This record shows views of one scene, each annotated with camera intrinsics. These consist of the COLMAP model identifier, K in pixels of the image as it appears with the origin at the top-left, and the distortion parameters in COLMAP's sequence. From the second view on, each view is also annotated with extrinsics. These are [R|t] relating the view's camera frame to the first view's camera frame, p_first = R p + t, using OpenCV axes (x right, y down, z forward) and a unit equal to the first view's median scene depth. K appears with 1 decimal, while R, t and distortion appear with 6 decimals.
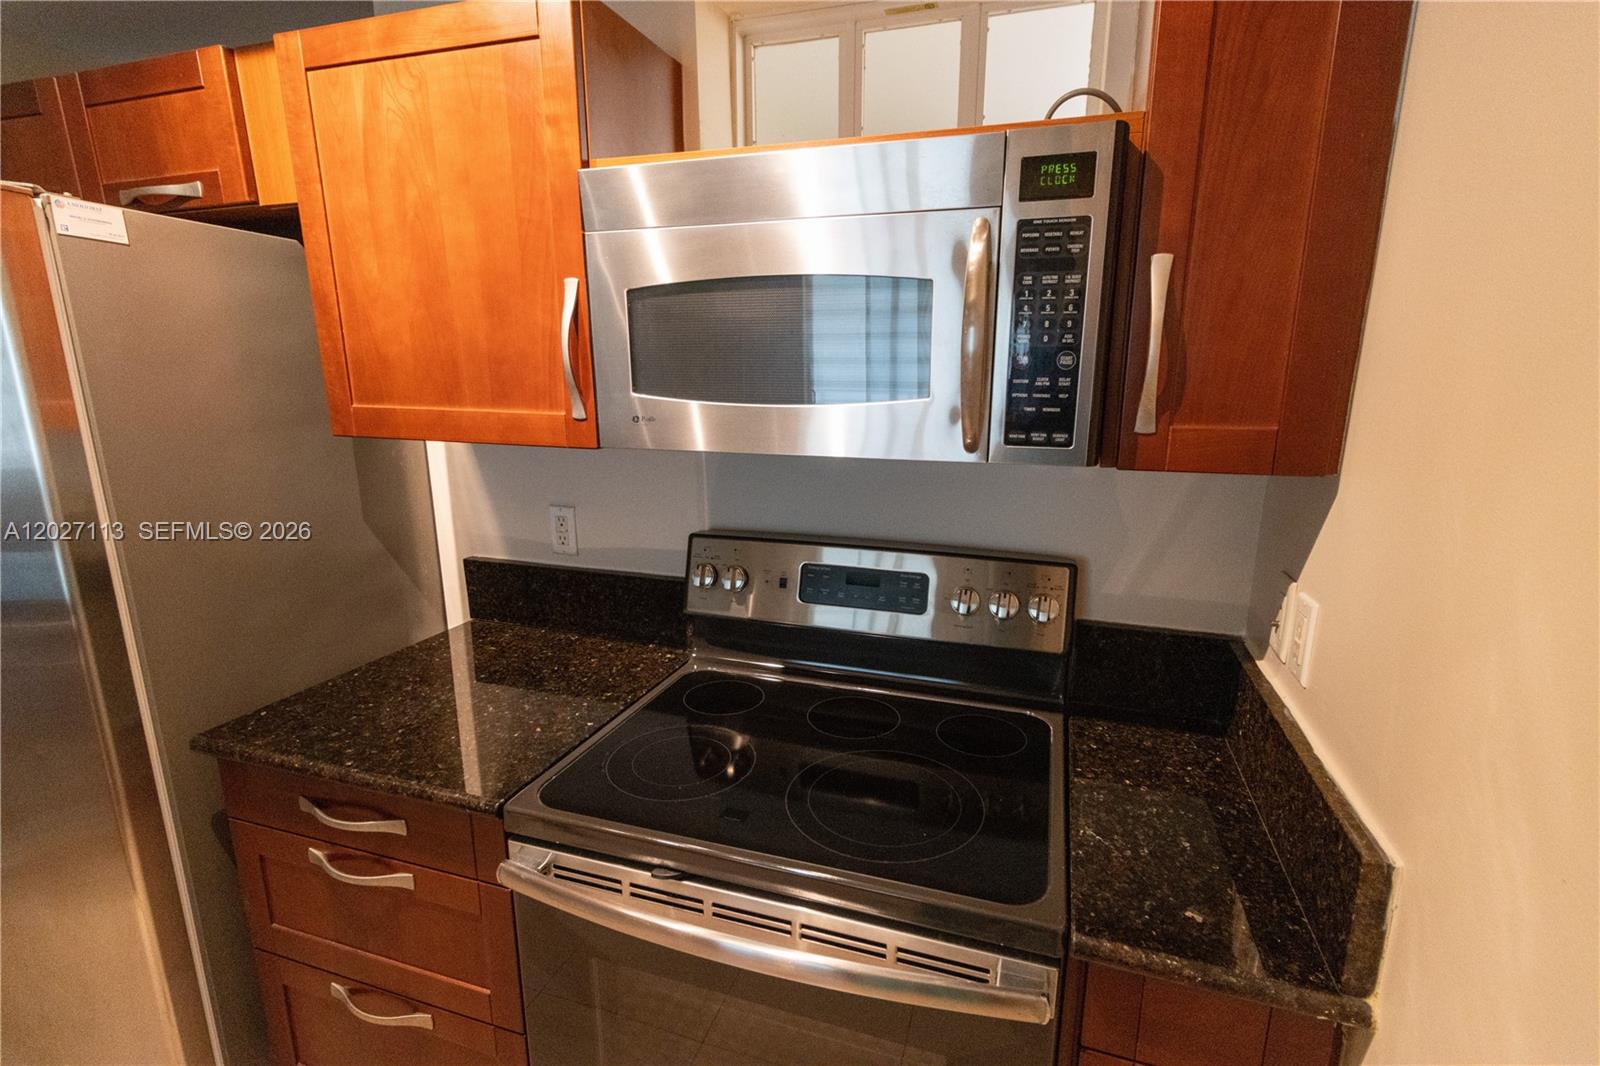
lens RADIAL K [[740.9, 0, 807.8], [0, 740.9, 540.4], [0, 0, 1]] dist [0.013909, -0.000377]
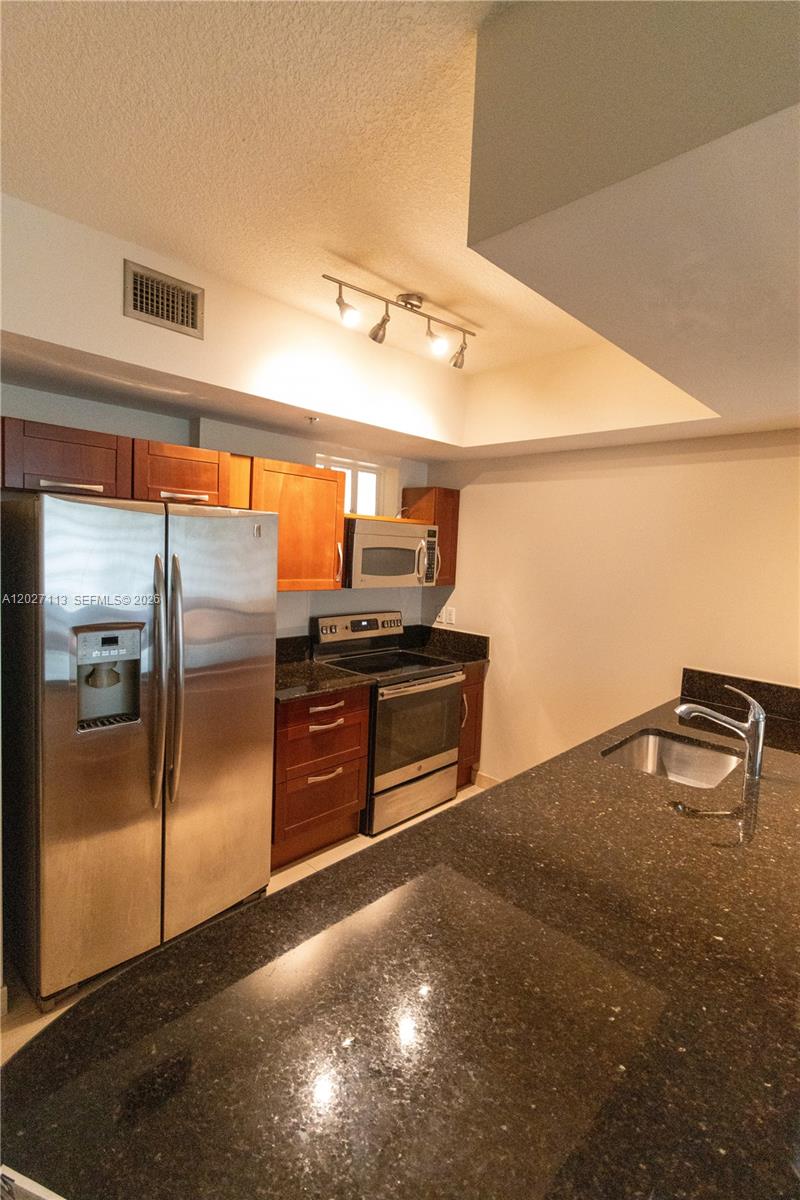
lens RADIAL K [[555.7, 0, 402.2], [0, 555.7, 582.4], [0, 0, 1]] dist [0.013909, -0.000377]
pose [[0.444493, -0.041589, 0.894817, -2.557722], [0.159349, 0.986661, -0.033298, -0.025247], [-0.881495, 0.157389, 0.445190, -0.427042]]
